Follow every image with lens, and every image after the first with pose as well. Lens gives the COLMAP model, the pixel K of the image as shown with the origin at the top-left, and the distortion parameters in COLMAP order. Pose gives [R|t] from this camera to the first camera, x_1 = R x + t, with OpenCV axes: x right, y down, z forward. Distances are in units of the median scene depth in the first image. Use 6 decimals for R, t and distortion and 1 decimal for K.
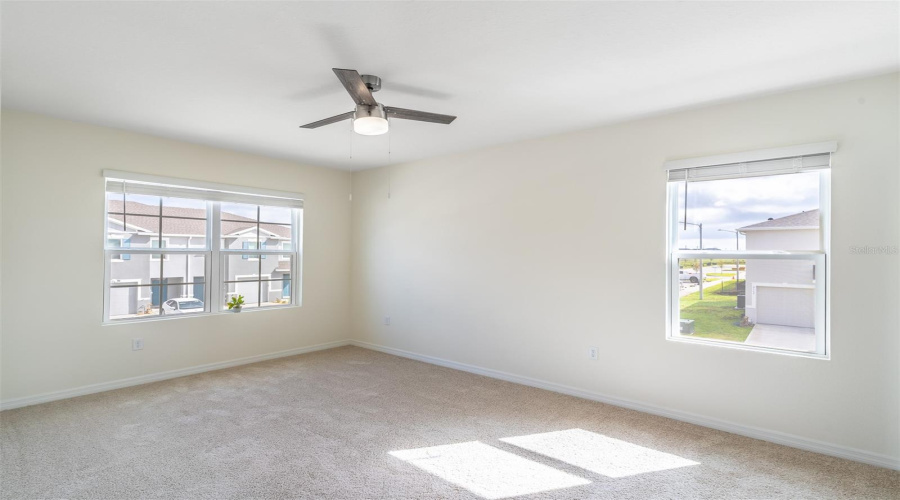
lens RADIAL K [[429.0, 0, 450.0], [0, 429.0, 250.0], [0, 0, 1]] dist [0.010008, -0.000233]
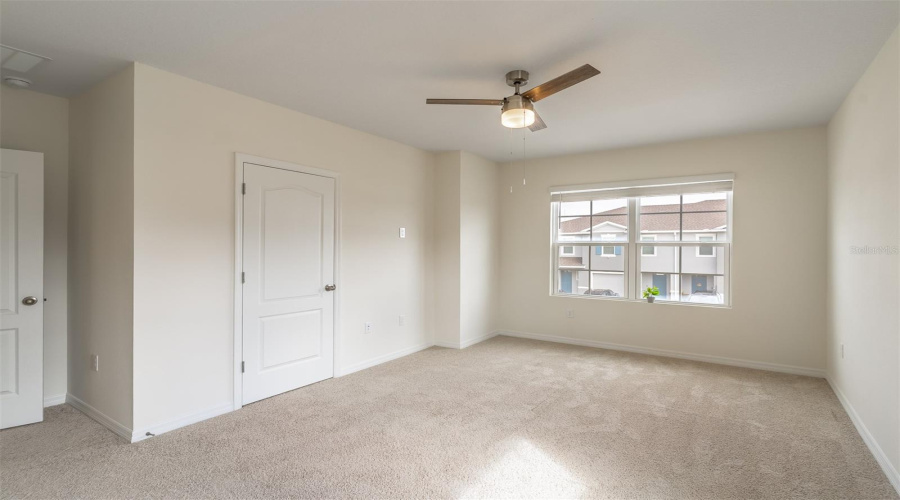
lens RADIAL K [[429.0, 0, 450.0], [0, 429.0, 250.0], [0, 0, 1]] dist [0.010008, -0.000233]
pose [[0.117351, 0.000857, -0.993090, 0.512858], [0.005262, 0.999985, 0.001484, 0.017113], [0.993077, -0.005400, 0.117345, 0.444124]]
